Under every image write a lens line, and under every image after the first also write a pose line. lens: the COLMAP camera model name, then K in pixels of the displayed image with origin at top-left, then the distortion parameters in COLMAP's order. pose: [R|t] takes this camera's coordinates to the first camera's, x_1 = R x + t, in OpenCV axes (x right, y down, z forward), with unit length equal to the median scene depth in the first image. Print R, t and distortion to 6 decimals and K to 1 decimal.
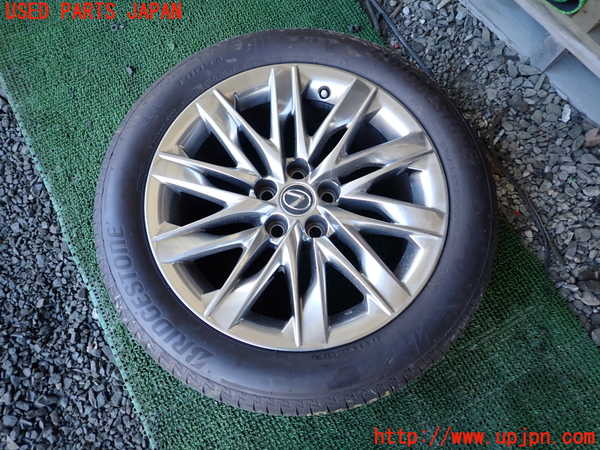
lens RADIAL K [[441.2, 0, 300.0], [0, 441.2, 225.0], [0, 0, 1]] dist [0.004696, 0.004828]
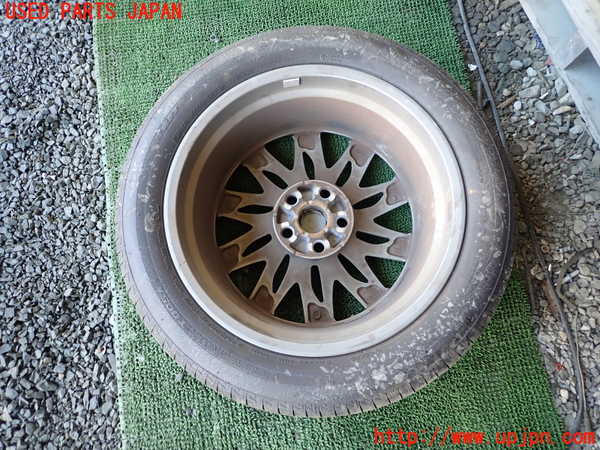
lens RADIAL K [[441.2, 0, 300.0], [0, 441.2, 225.0], [0, 0, 1]] dist [0.004696, 0.004828]
pose [[0.943867, 0.313491, -0.104102, -0.012488], [-0.306510, 0.948683, 0.077795, -0.219407], [0.123148, -0.041520, 0.991519, 0.040430]]
